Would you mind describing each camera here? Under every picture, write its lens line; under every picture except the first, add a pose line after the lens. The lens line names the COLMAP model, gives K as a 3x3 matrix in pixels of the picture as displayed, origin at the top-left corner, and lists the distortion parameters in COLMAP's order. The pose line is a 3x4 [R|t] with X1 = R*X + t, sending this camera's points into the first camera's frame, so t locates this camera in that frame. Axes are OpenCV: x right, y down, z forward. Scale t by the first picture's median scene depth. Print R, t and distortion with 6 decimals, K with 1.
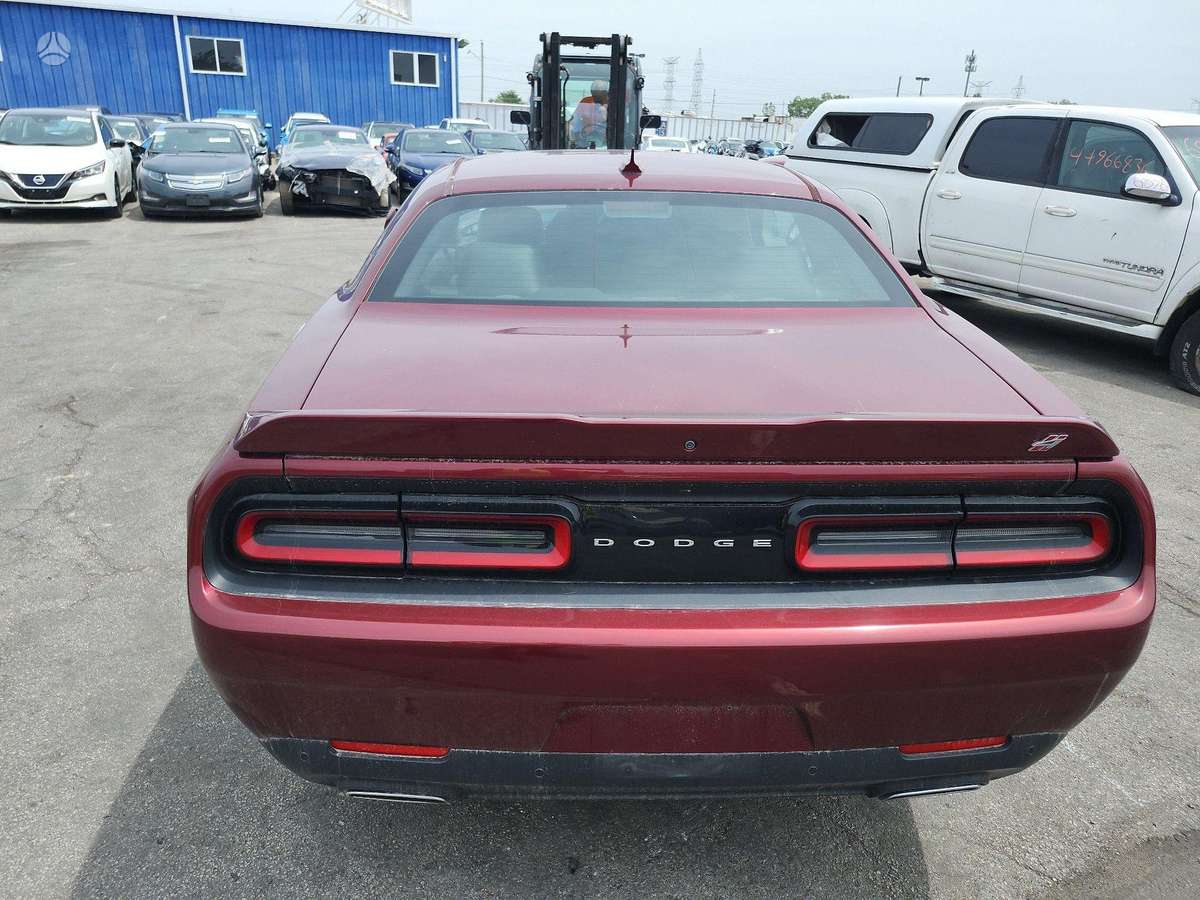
lens RADIAL K [[833.9, 0, 600.3], [0, 833.9, 457.0], [0, 0, 1]] dist [0.048827, -0.058638]
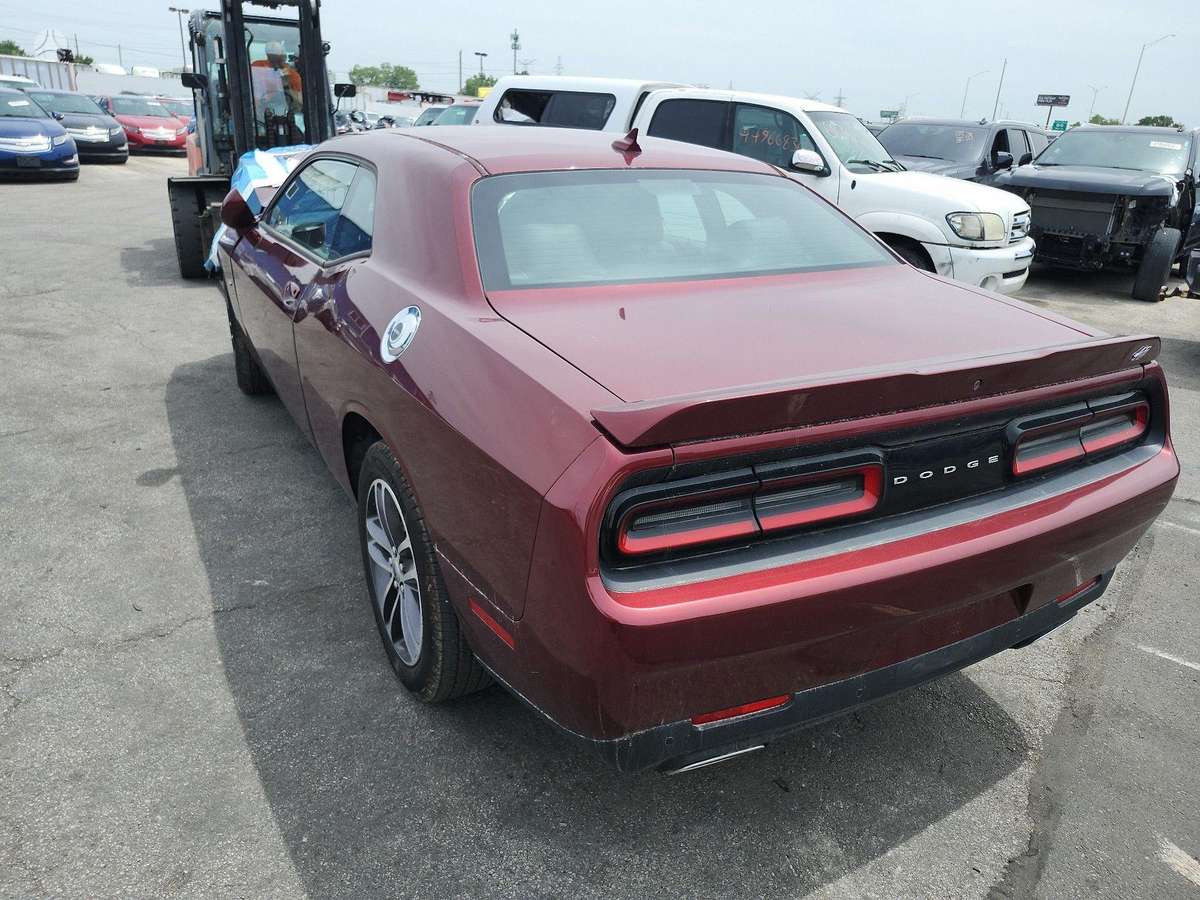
lens RADIAL K [[838.2, 0, 600.0], [0, 838.2, 450.0], [0, 0, 1]] dist [0.002136, -0.000045]
pose [[0.890013, -0.149688, 0.430663, -0.361043], [0.139133, 0.988683, 0.056110, -0.025802], [-0.434188, 0.009981, 0.900767, 0.057725]]
